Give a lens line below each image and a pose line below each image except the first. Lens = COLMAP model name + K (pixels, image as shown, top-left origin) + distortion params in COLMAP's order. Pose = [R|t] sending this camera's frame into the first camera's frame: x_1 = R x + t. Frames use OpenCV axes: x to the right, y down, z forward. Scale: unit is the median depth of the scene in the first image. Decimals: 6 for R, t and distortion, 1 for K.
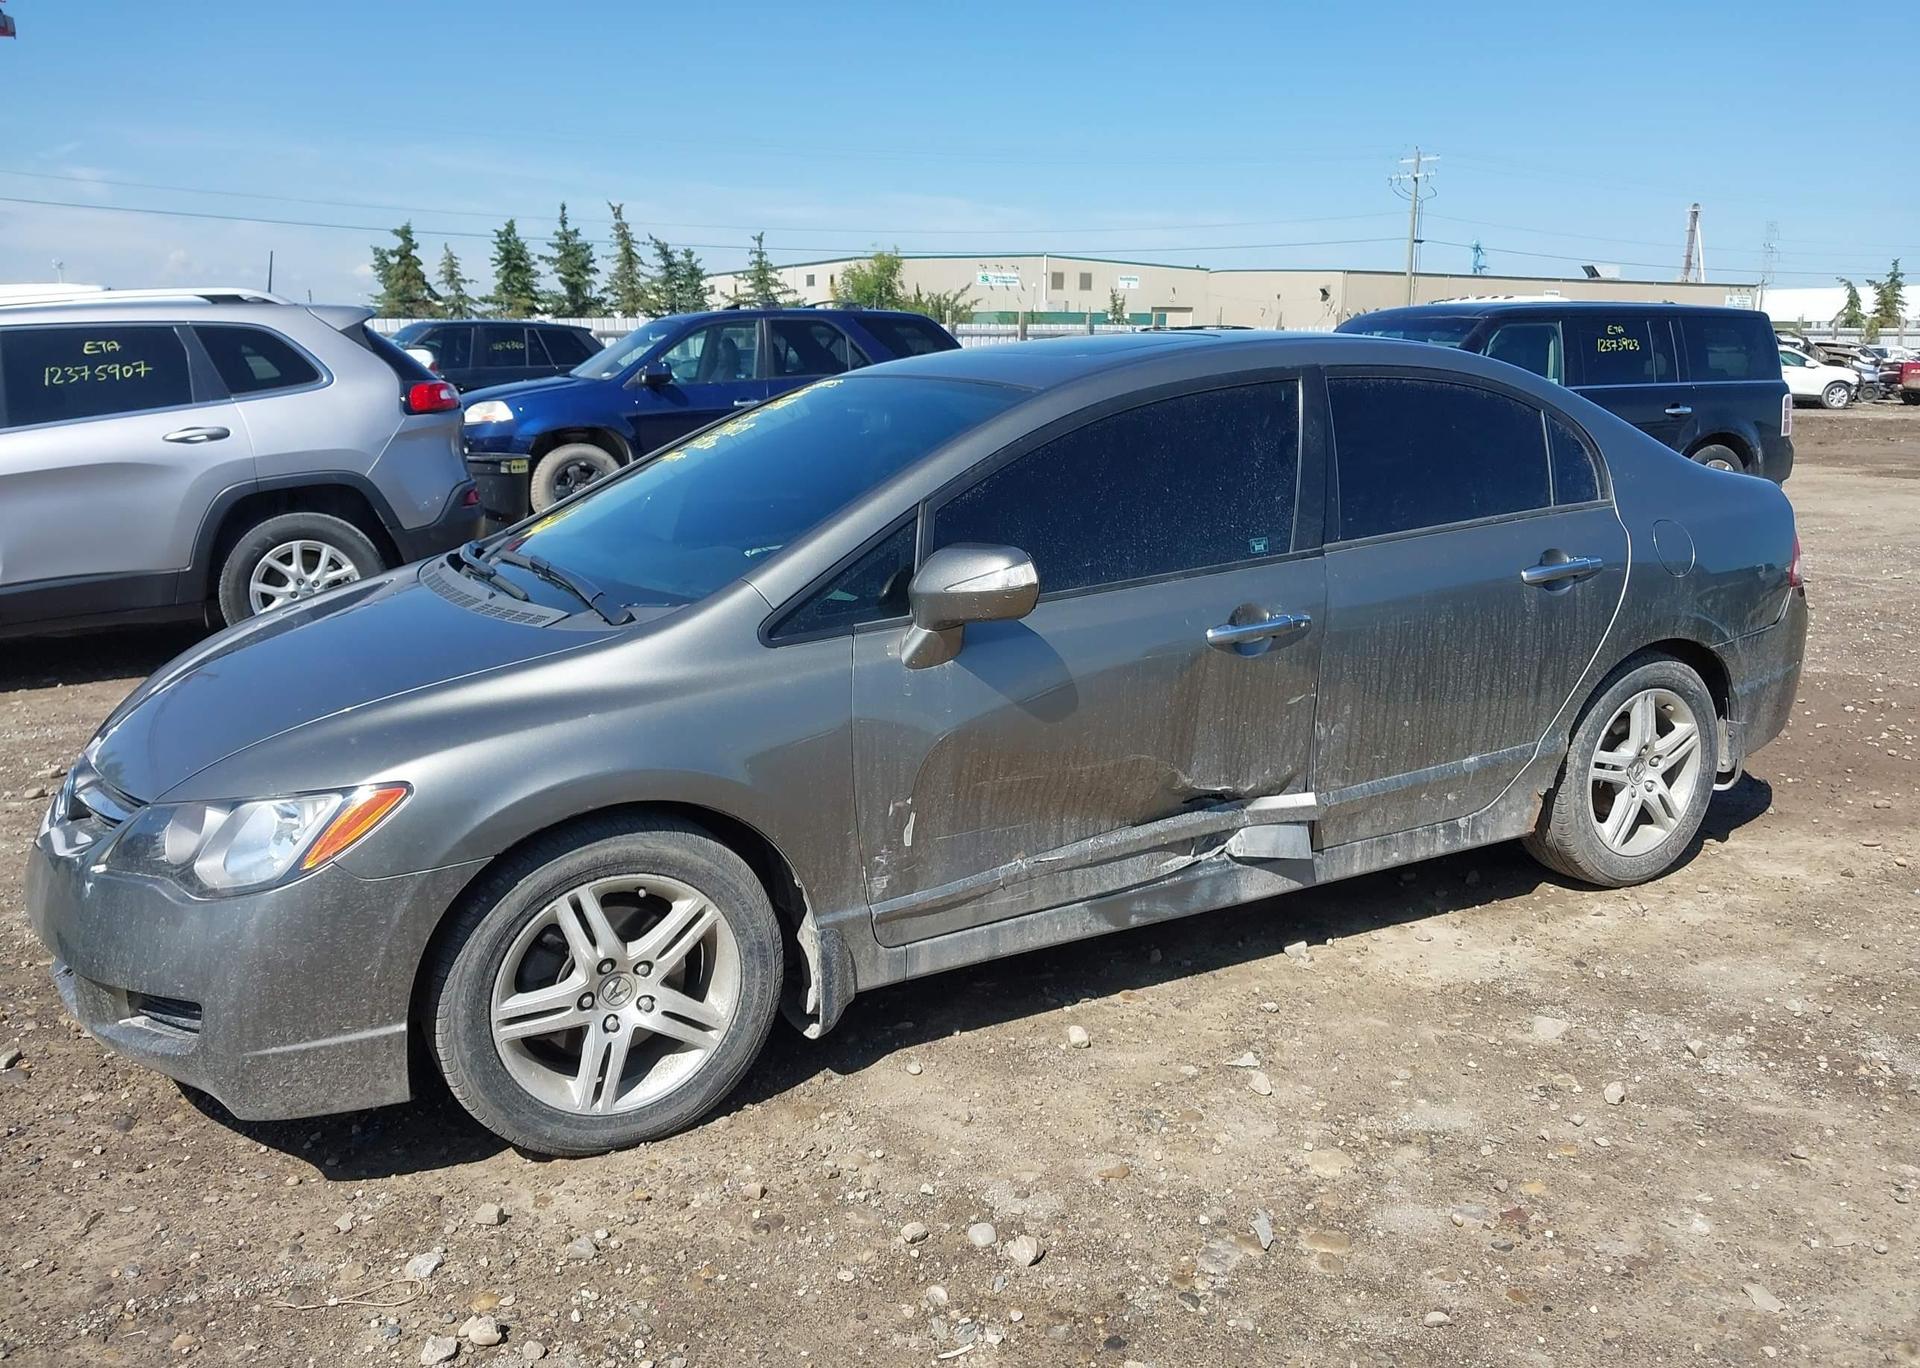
lens RADIAL K [[1523.6, 0, 963.1], [0, 1523.6, 688.5], [0, 0, 1]] dist [0.013388, -0.029568]
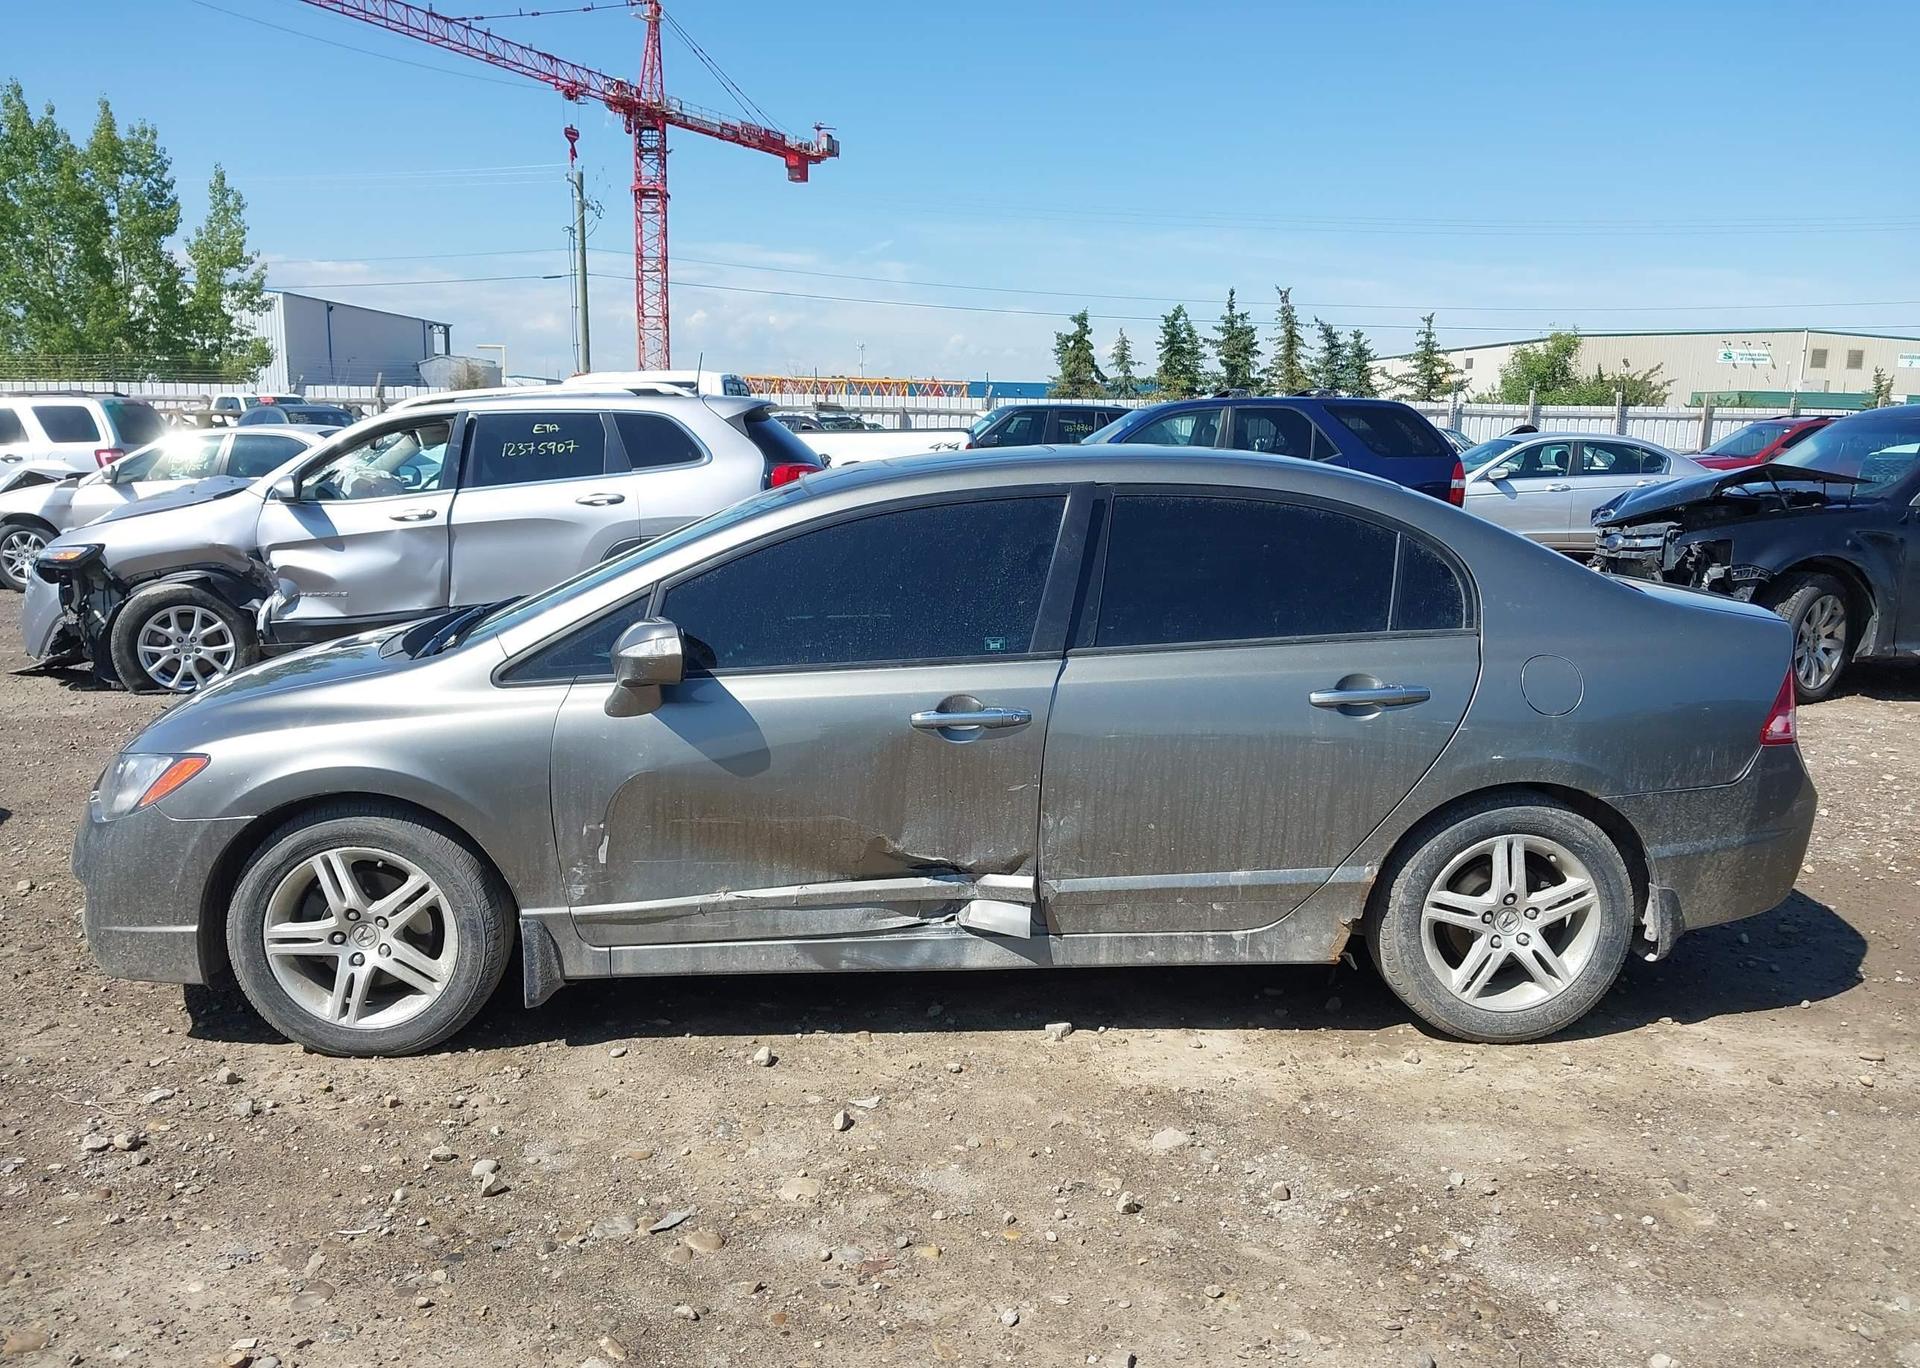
lens RADIAL K [[1523.6, 0, 963.3], [0, 1523.6, 674.0], [0, 0, 1]] dist [0.013388, -0.029568]
pose [[0.898911, 0.087319, -0.429341, 0.643666], [-0.111819, 0.993209, -0.032118, -0.034483], [0.423621, 0.076880, 0.902571, 0.009180]]
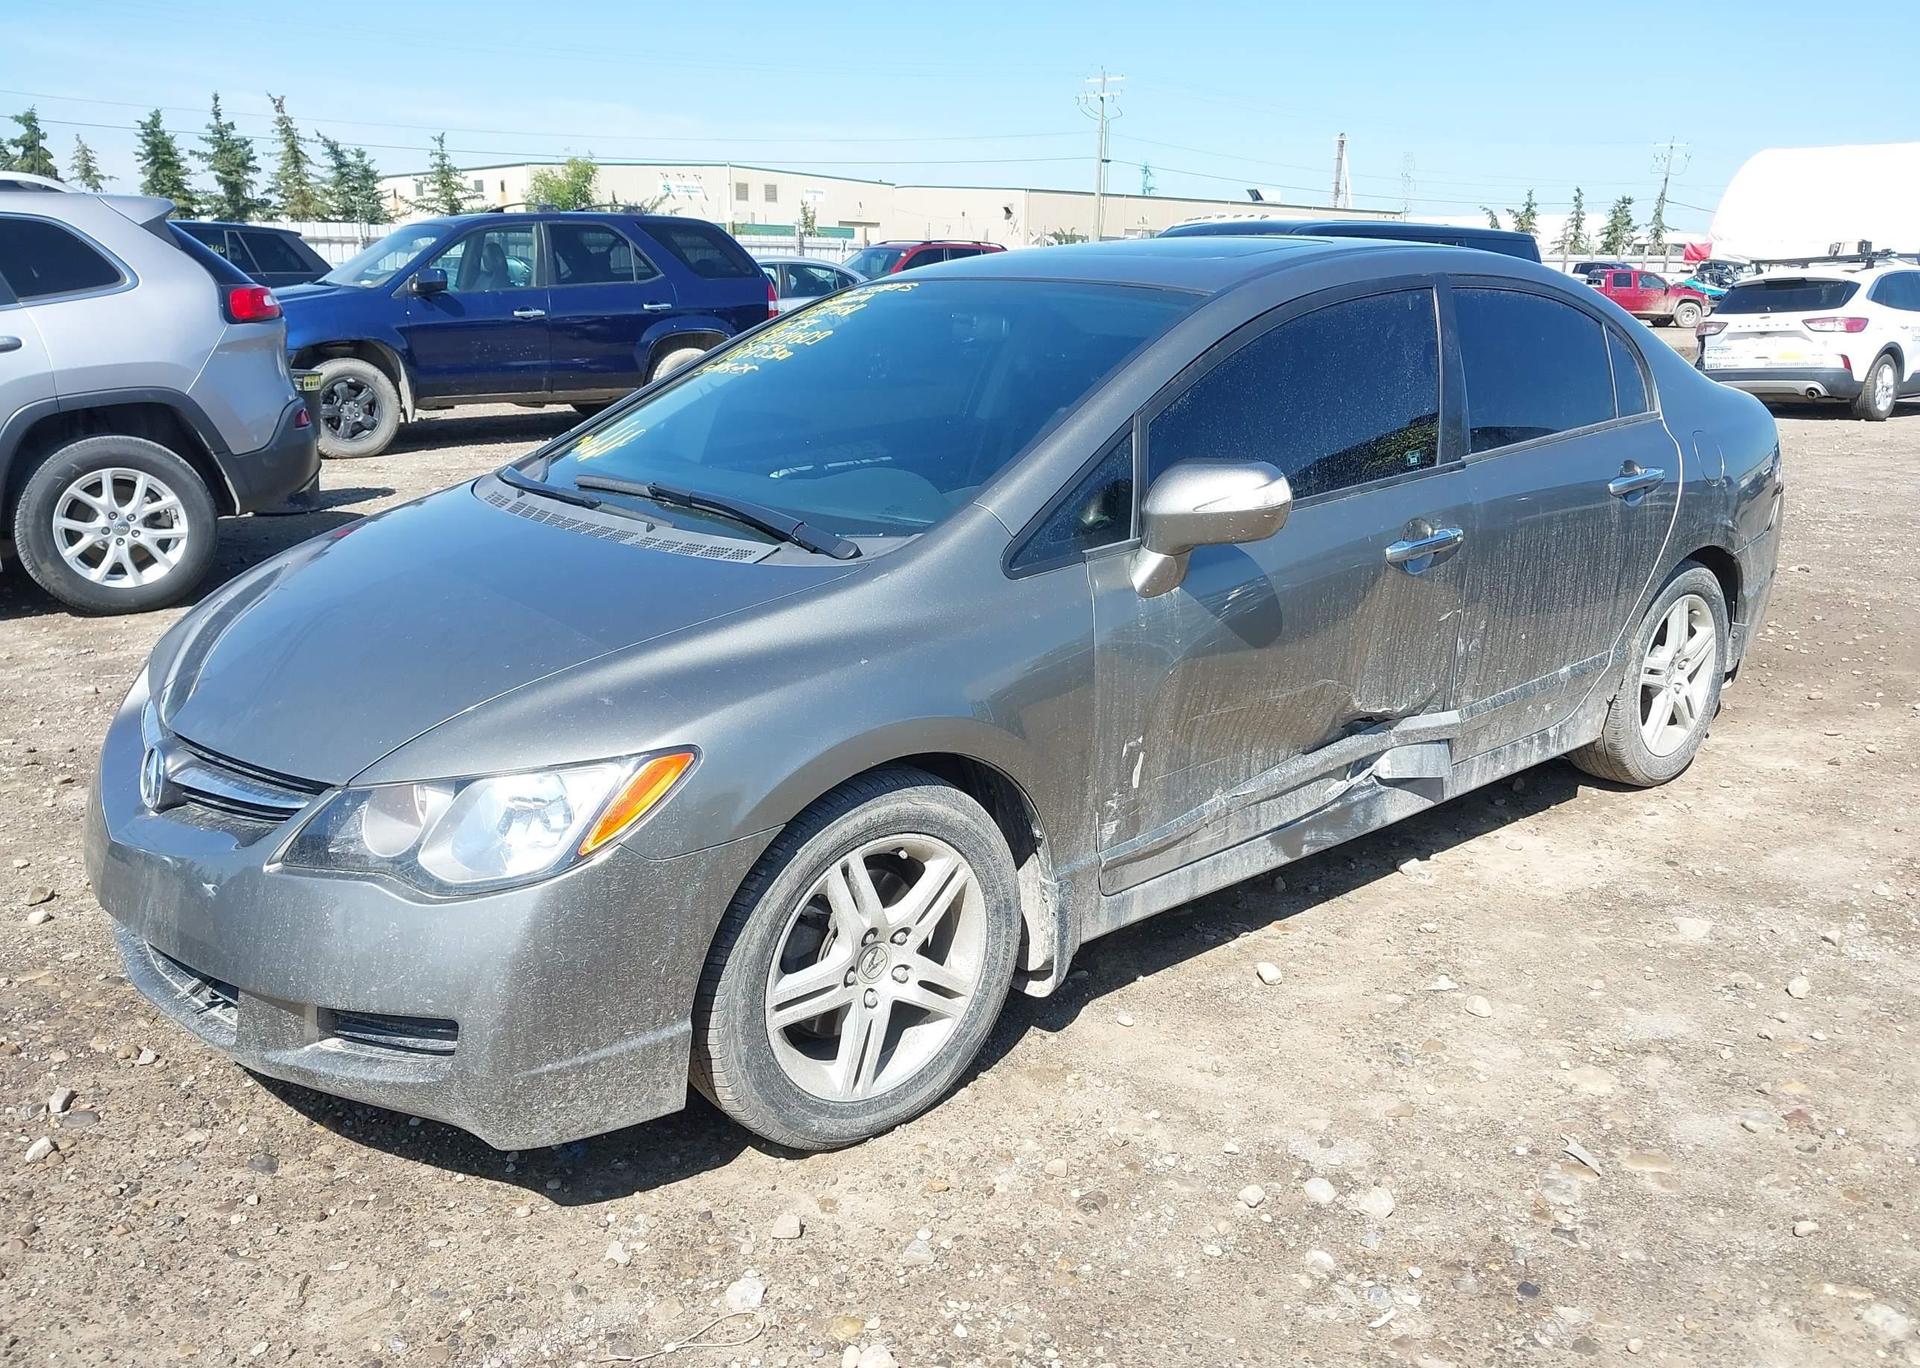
lens RADIAL K [[1523.6, 0, 963.2], [0, 1523.6, 685.4], [0, 0, 1]] dist [0.013388, -0.029568]
pose [[0.979545, -0.040587, 0.197089, -0.283809], [0.030633, 0.998109, 0.053293, -0.010444], [-0.198879, -0.046166, 0.978936, 0.094967]]
